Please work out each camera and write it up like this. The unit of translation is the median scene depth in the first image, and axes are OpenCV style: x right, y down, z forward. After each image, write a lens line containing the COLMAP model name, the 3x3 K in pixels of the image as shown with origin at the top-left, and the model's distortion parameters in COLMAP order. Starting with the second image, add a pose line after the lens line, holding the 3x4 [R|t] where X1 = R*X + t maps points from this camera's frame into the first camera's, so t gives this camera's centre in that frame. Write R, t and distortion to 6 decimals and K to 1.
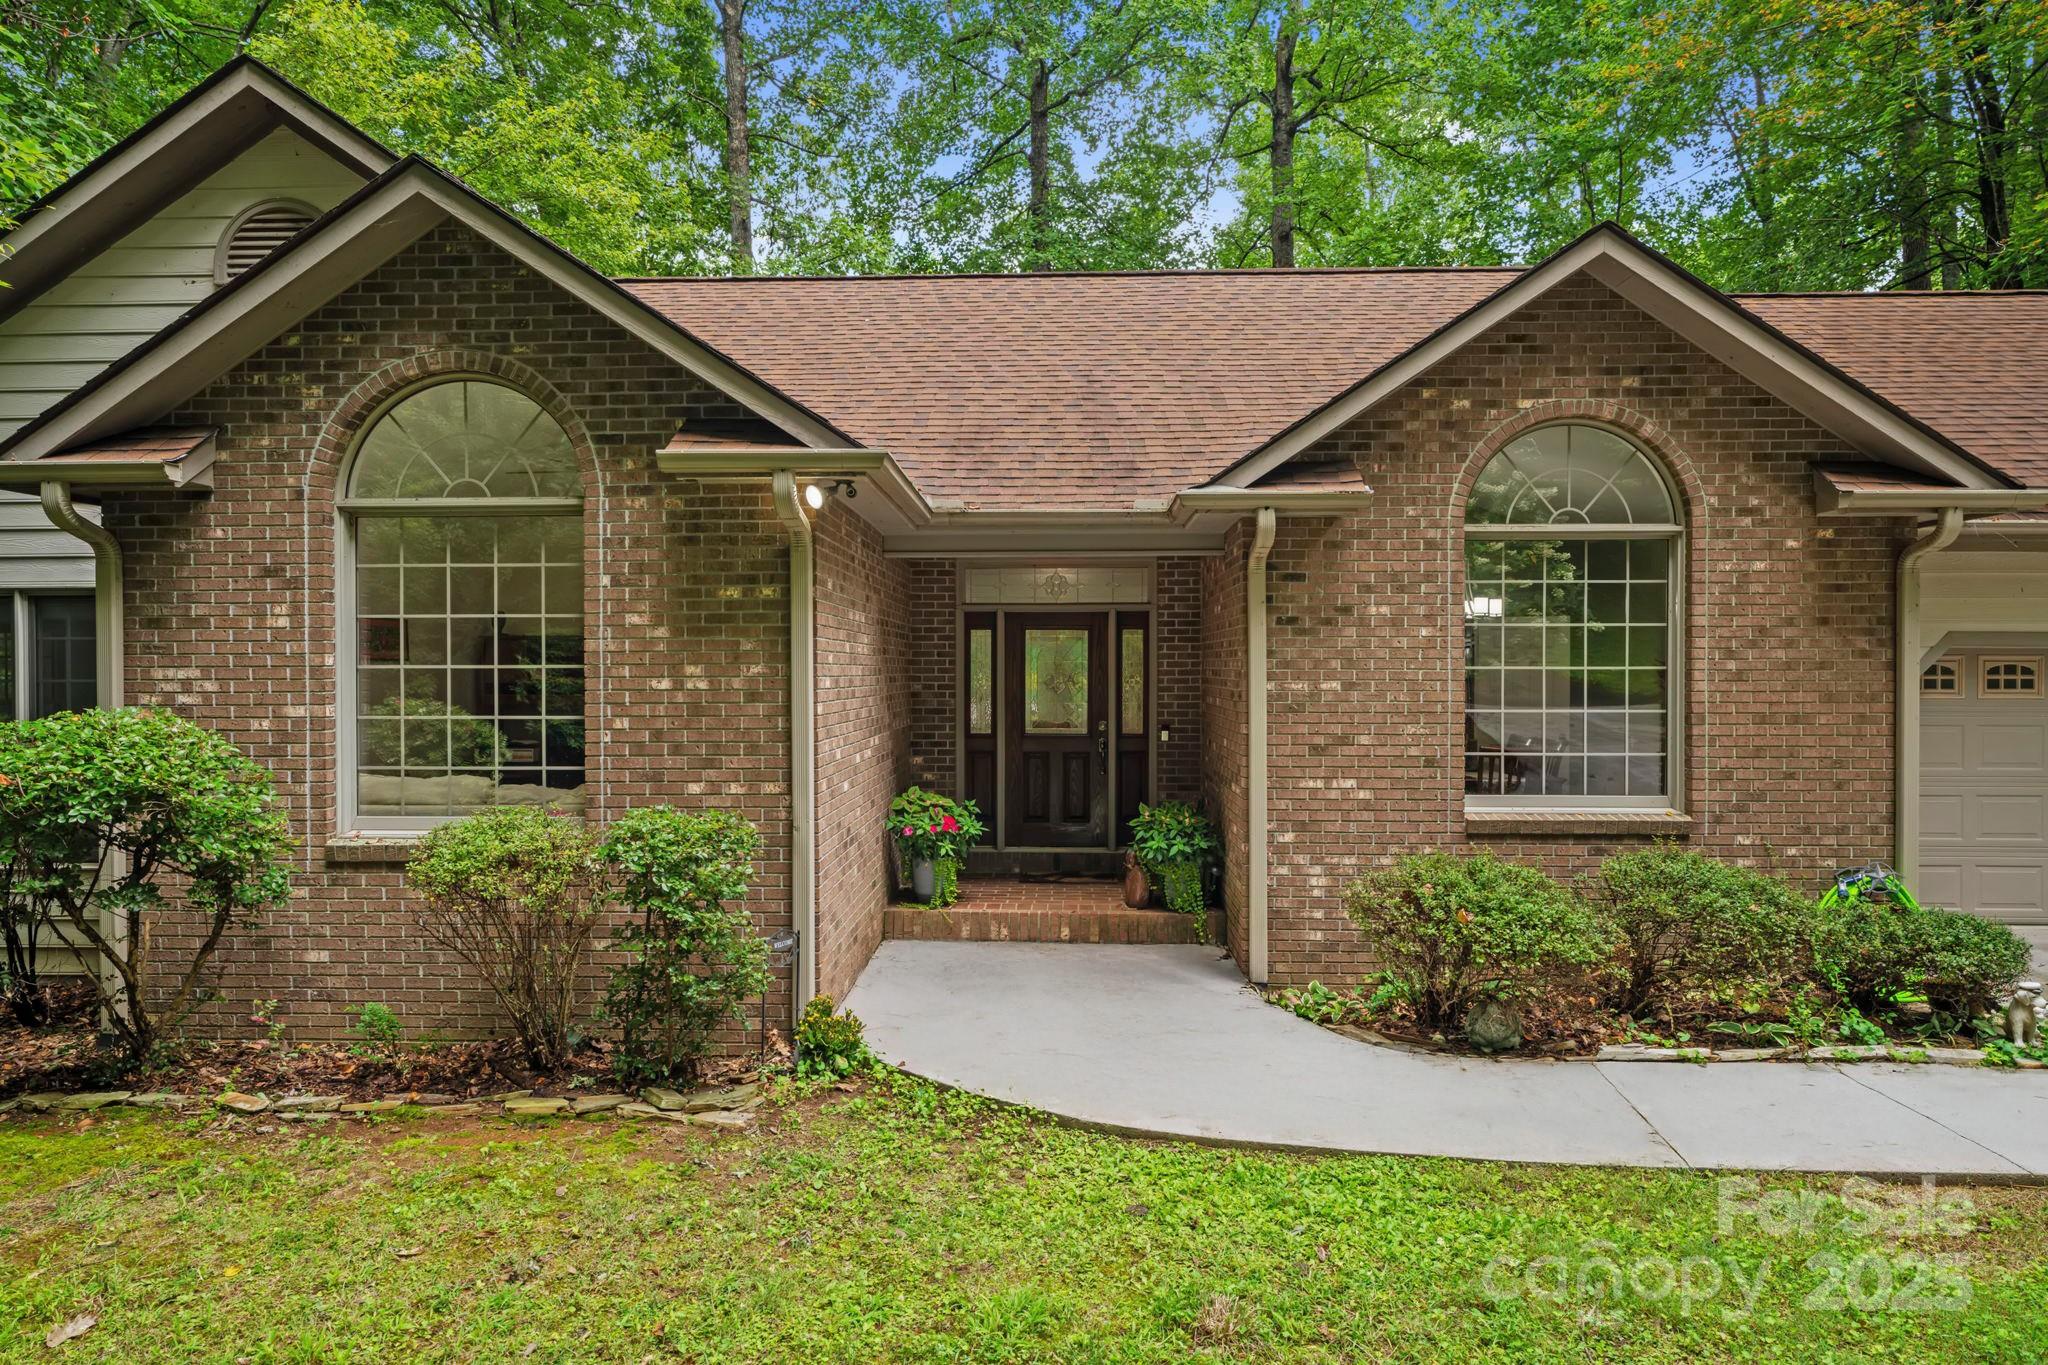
lens RADIAL K [[1157.0, 0, 1032.2], [0, 1157.0, 678.2], [0, 0, 1]] dist [-0.000496, 0.004876]
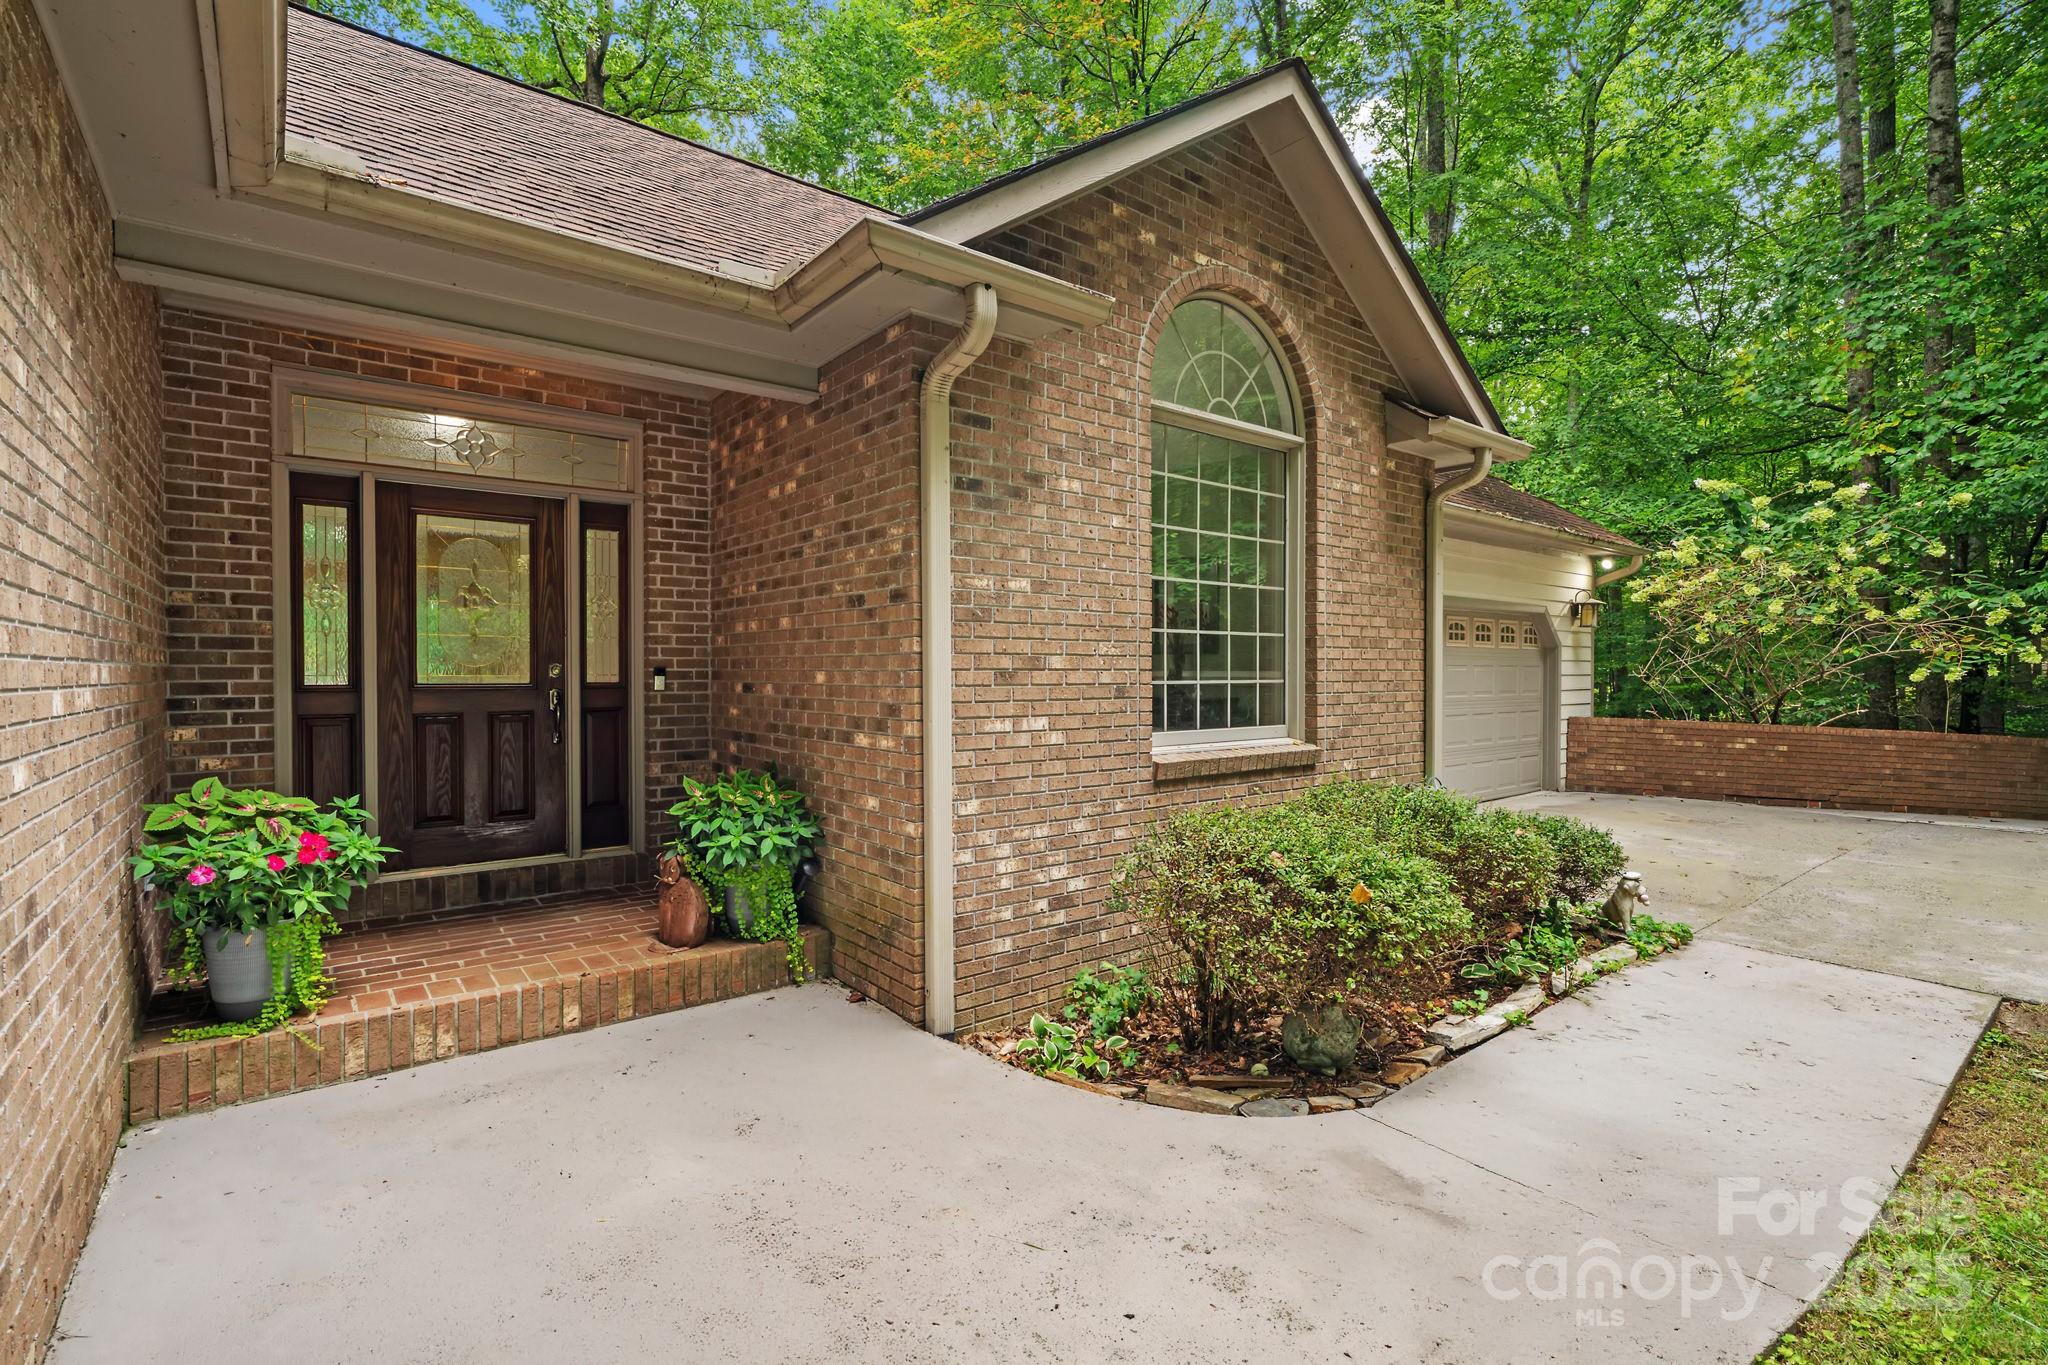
lens RADIAL K [[927.0, 0, 1019.6], [0, 927.0, 680.7], [0, 0, 1]] dist [-0.005578, 0.001414]
pose [[0.765207, -0.007315, 0.643743, -0.104566], [0.005350, 0.999973, 0.005004, 0.062000], [-0.643762, -0.000385, 0.765225, 0.572849]]
